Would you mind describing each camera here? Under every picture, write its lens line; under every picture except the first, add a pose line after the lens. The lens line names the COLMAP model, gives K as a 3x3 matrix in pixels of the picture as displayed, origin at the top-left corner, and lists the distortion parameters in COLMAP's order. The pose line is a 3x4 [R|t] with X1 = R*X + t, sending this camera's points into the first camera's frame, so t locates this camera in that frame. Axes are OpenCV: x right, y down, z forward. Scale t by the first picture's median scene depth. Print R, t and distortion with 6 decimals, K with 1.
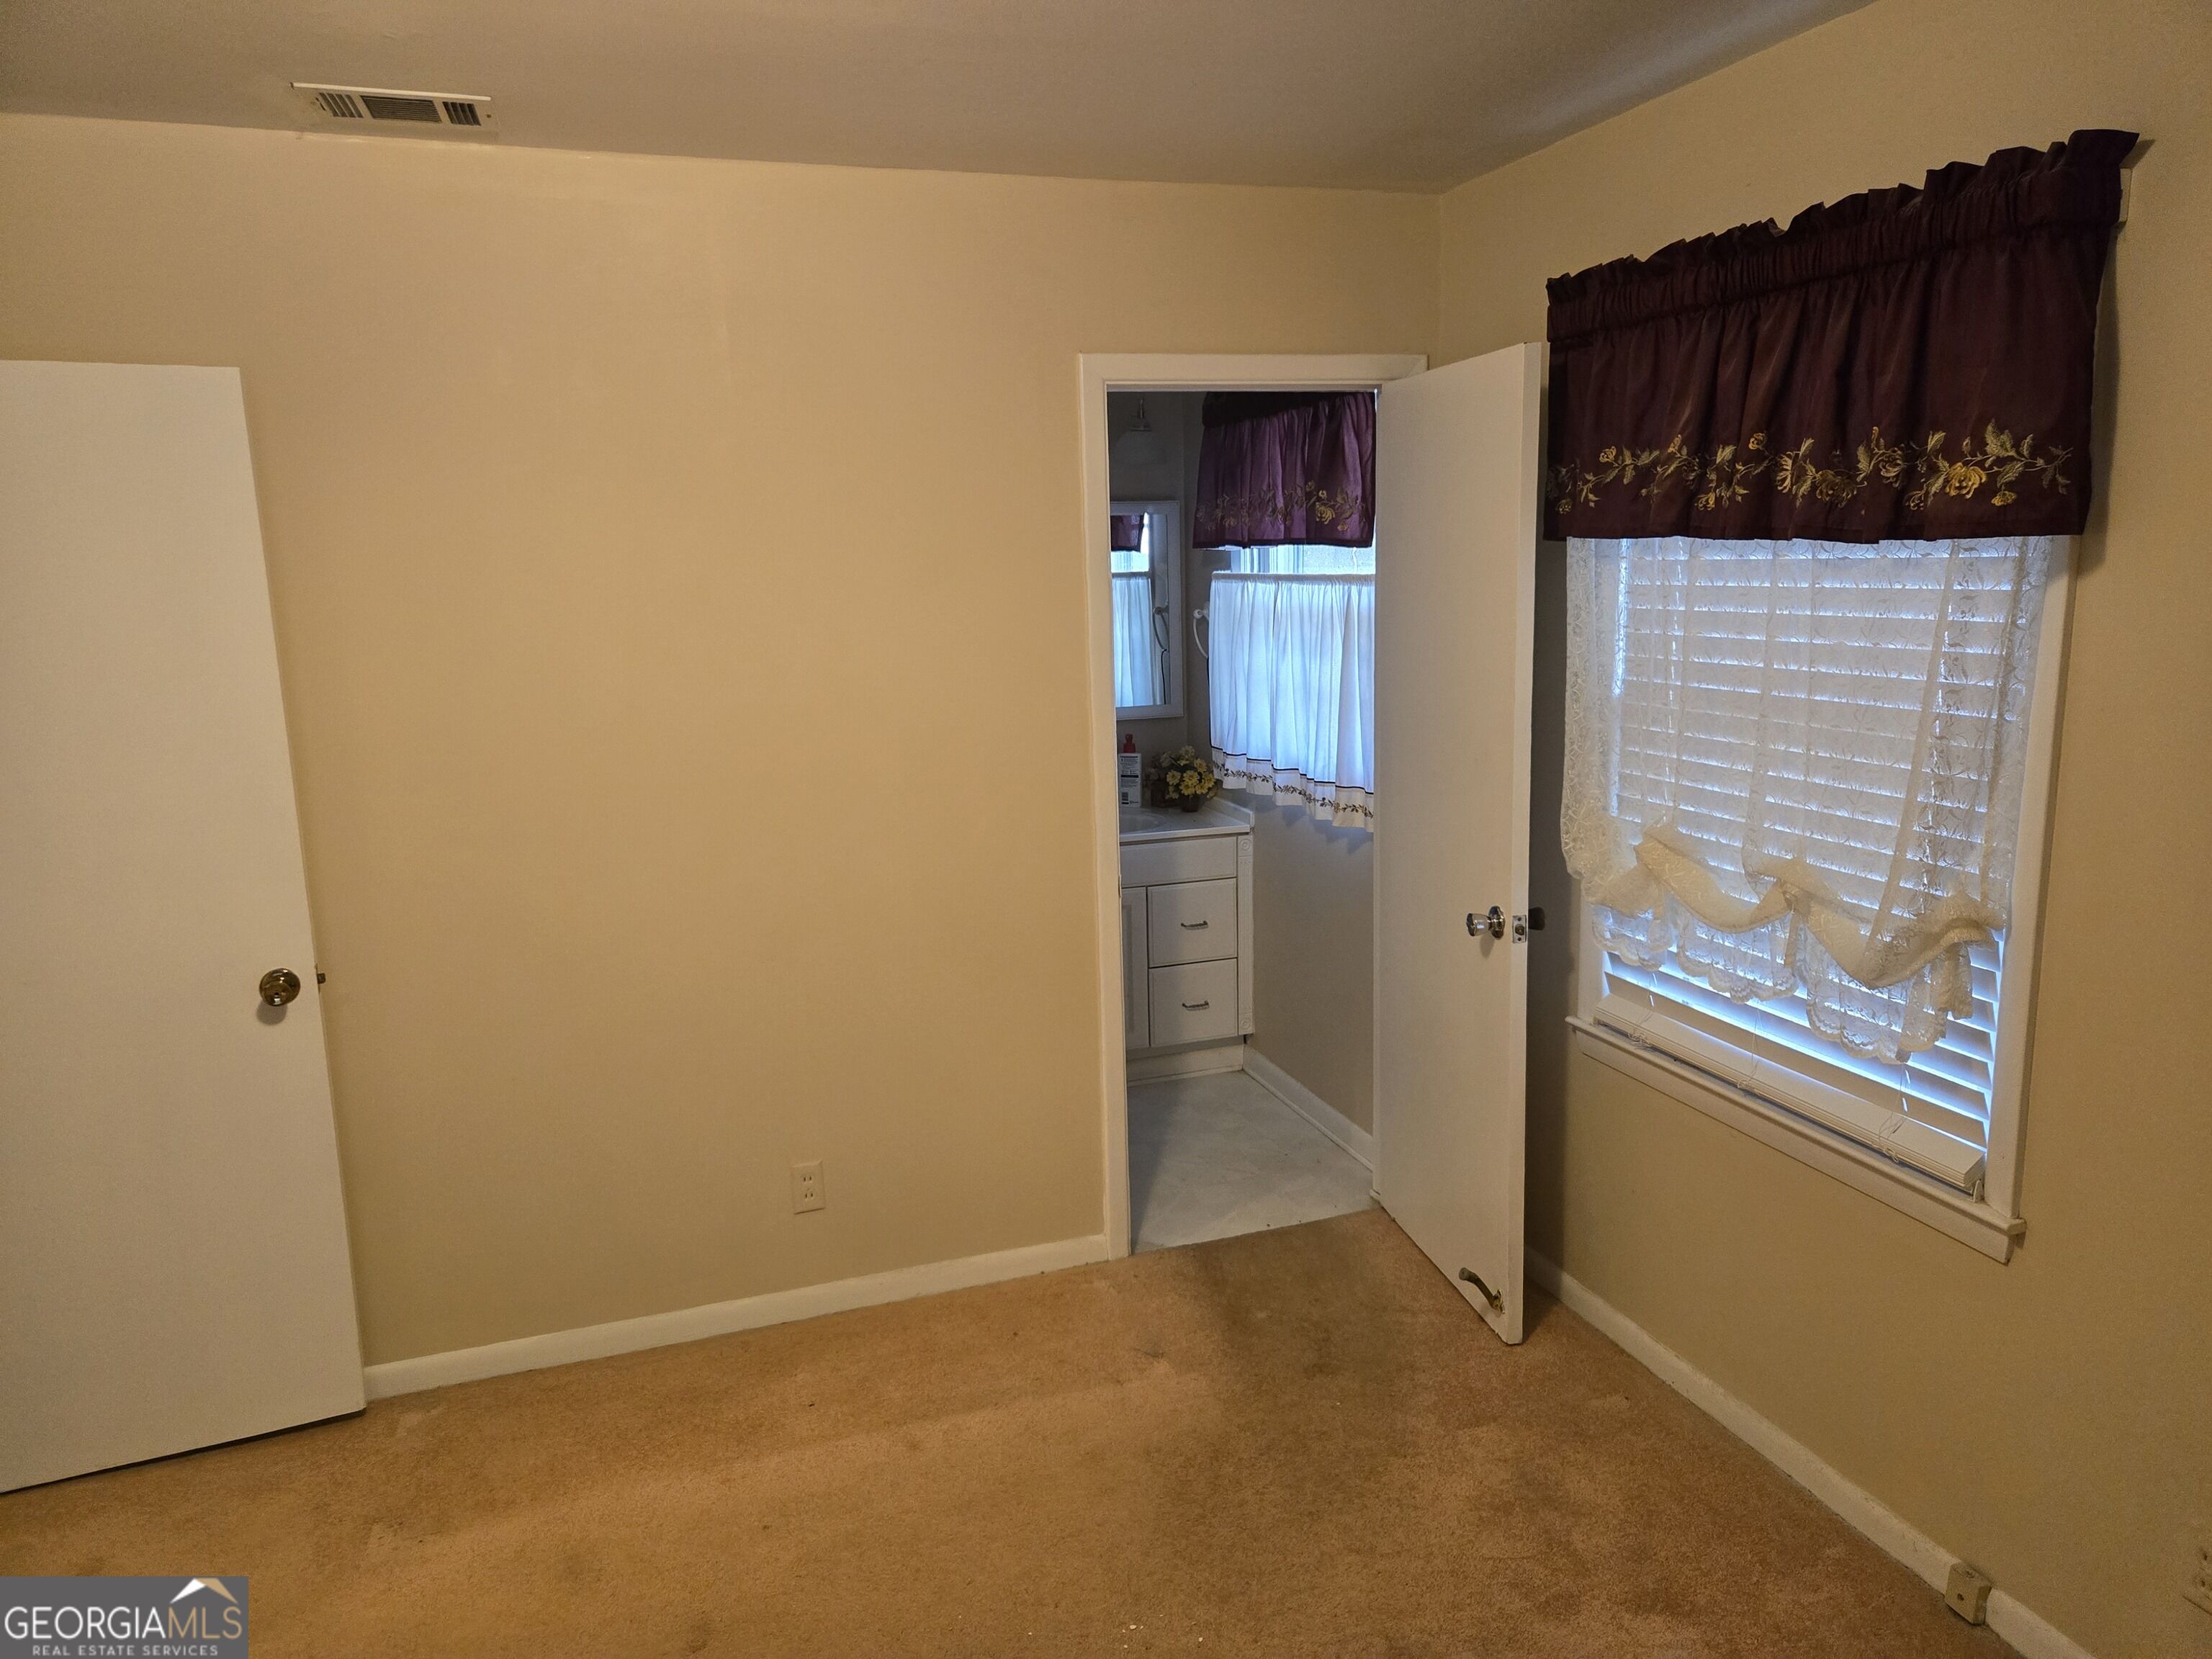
lens RADIAL K [[1502.8, 0, 1117.6], [0, 1502.8, 829.6], [0, 0, 1]] dist [0.005726, 0.001194]
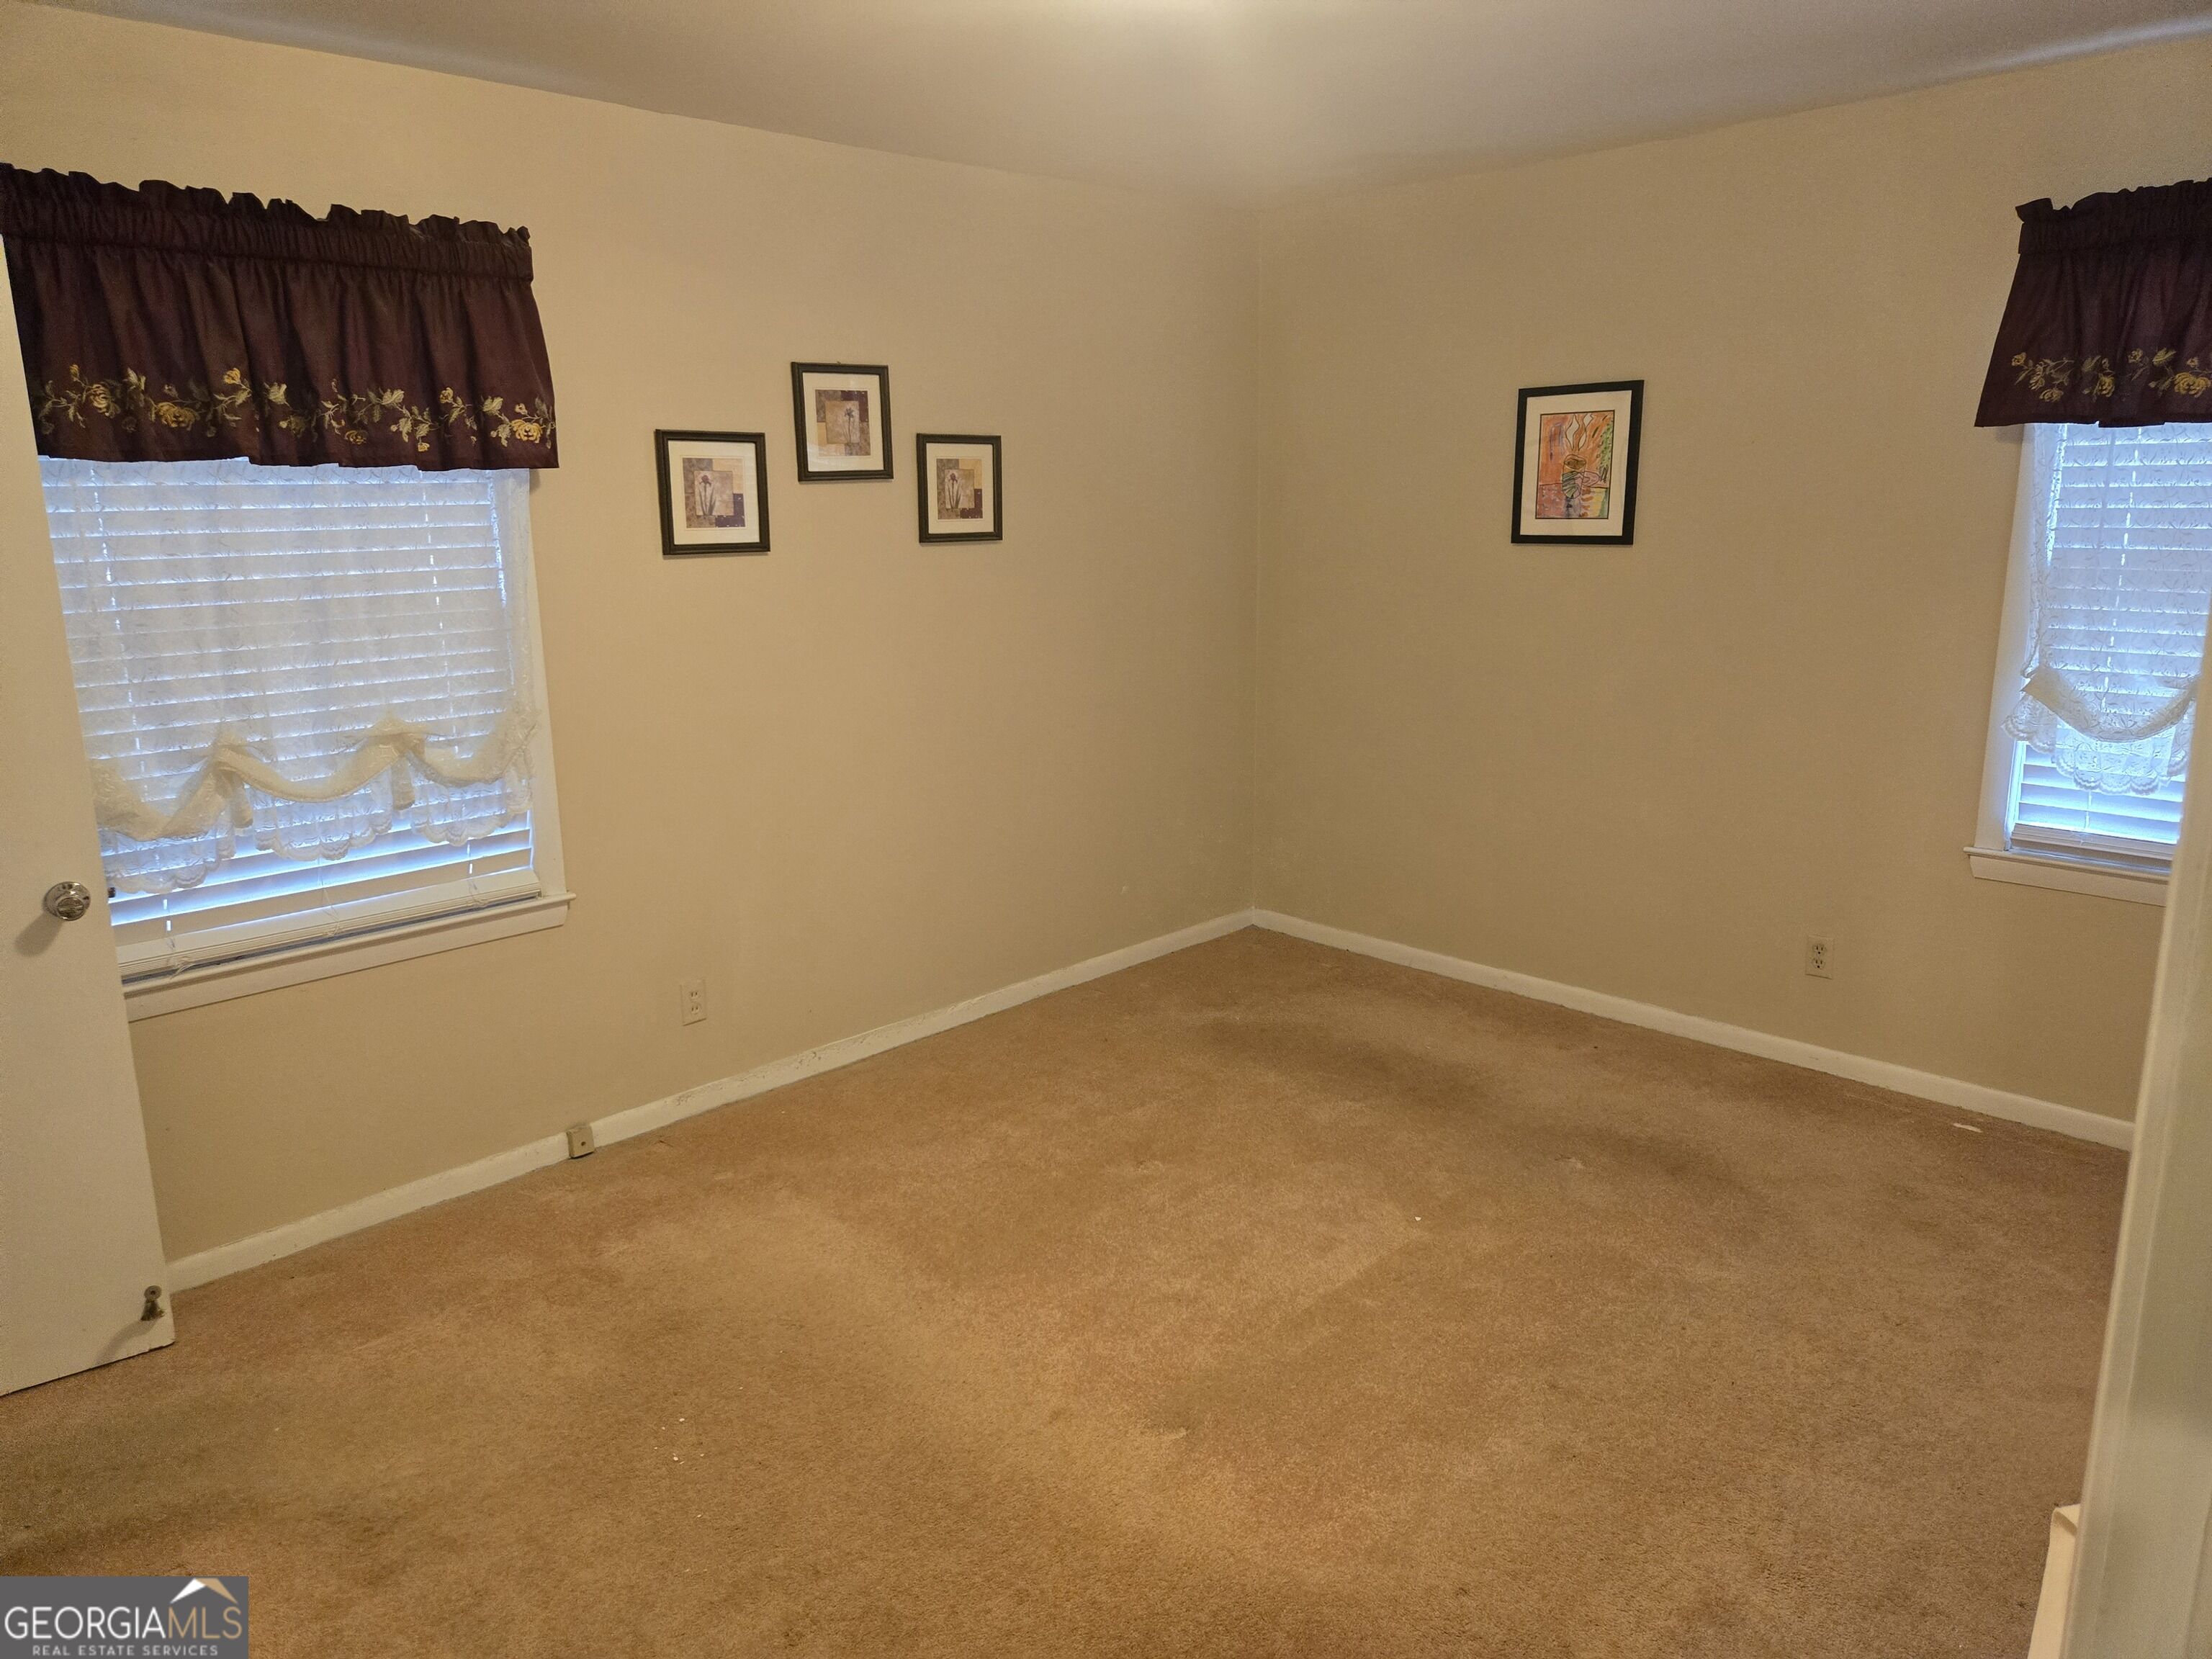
lens RADIAL K [[1502.8, 0, 1117.6], [0, 1502.8, 829.6], [0, 0, 1]] dist [0.005726, 0.001194]
pose [[-0.401327, -0.199344, 0.893979, -0.961925], [0.175822, 0.941111, 0.288784, -0.156352], [-0.898901, 0.273078, -0.342645, 0.913359]]
